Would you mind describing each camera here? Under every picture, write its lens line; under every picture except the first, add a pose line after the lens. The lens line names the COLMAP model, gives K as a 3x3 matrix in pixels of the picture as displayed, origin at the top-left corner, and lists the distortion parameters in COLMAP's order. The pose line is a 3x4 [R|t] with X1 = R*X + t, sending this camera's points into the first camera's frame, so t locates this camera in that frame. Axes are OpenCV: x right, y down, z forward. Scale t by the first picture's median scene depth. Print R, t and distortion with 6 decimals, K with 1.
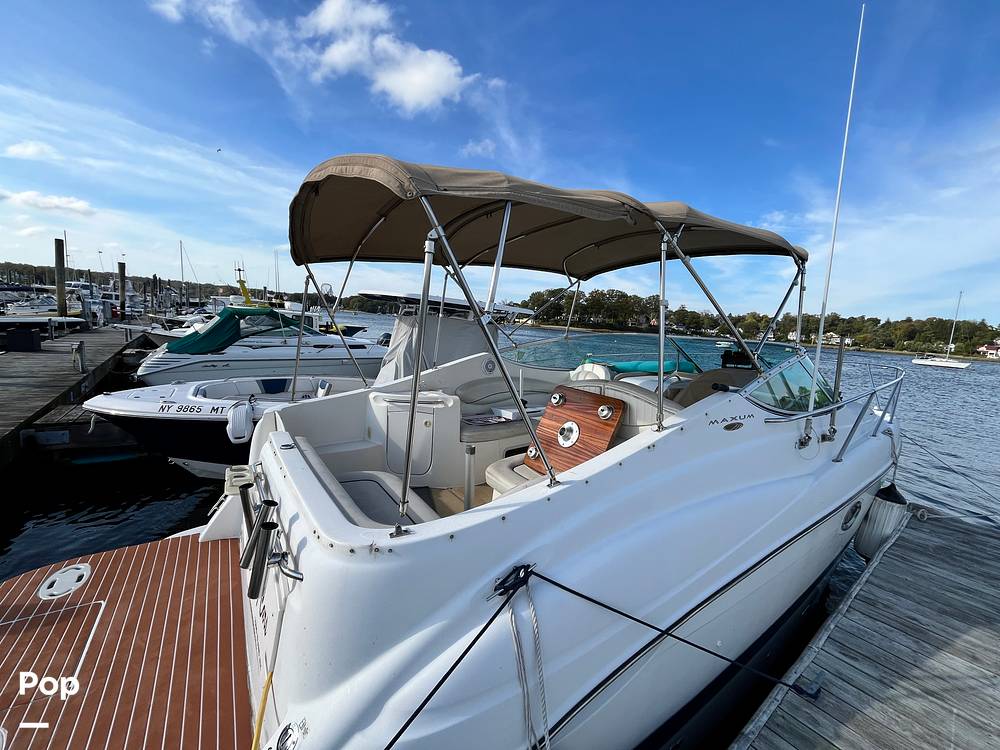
lens RADIAL K [[406.2, 0, 501.3], [0, 406.2, 372.8], [0, 0, 1]] dist [-0.000398, -0.000428]
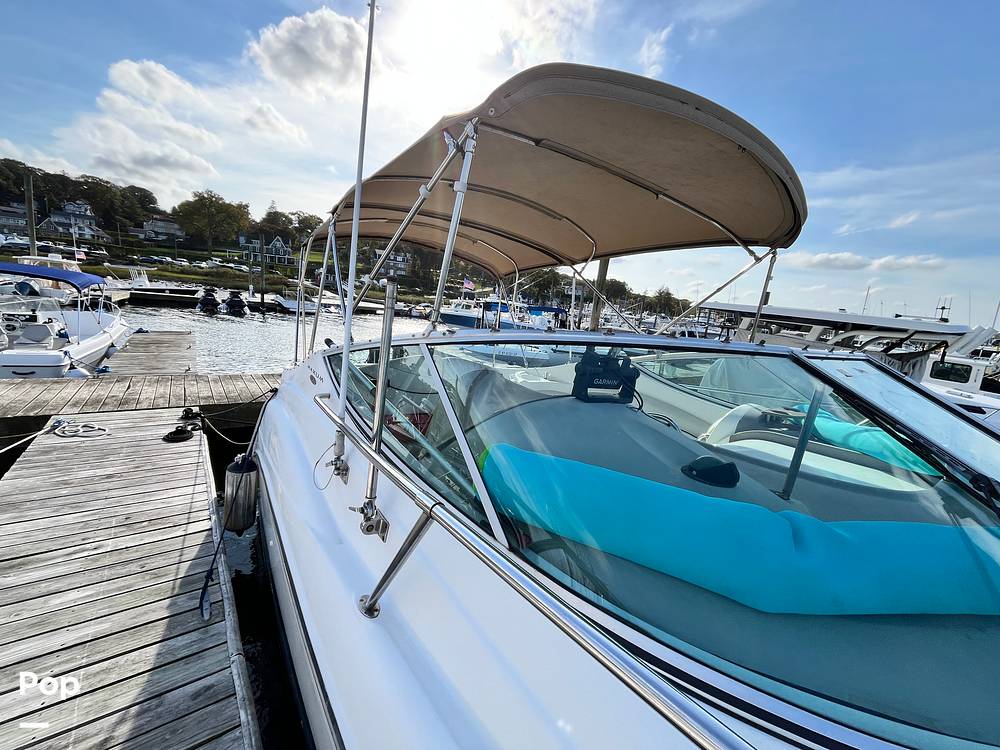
lens RADIAL K [[401.8, 0, 498.6], [0, 401.8, 379.1], [0, 0, 1]] dist [0.000964, 0.000025]
pose [[0.017091, 0.113322, -0.993411, 0.818548], [-0.219490, 0.969746, 0.106846, -0.041180], [0.975465, 0.216218, 0.041447, 0.730881]]
